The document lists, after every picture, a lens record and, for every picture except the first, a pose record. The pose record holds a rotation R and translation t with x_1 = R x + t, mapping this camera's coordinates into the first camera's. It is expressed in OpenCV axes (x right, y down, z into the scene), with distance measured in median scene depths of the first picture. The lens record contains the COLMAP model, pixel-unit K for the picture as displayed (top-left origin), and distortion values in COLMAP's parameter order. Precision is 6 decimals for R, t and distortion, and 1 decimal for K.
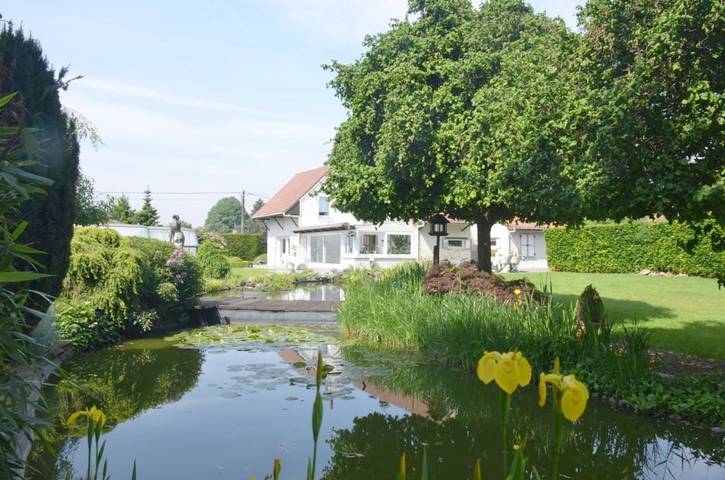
lens RADIAL K [[531.9, 0, 362.5], [0, 531.9, 240.0], [0, 0, 1]] dist [-0.044888, -0.000845]
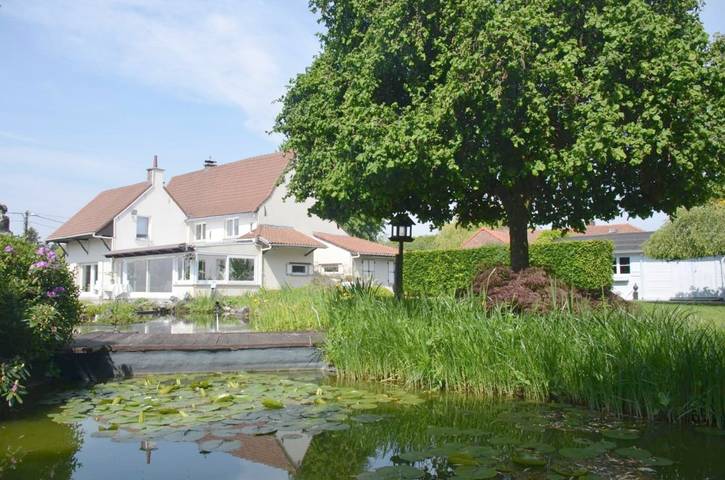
lens RADIAL K [[531.9, 0, 362.5], [0, 531.9, 240.0], [0, 0, 1]] dist [-0.044888, -0.000845]
pose [[0.934753, 0.019426, 0.354766, -0.064570], [0.001377, 0.998299, -0.058290, 0.012135], [-0.355294, 0.054976, 0.933136, 0.104157]]
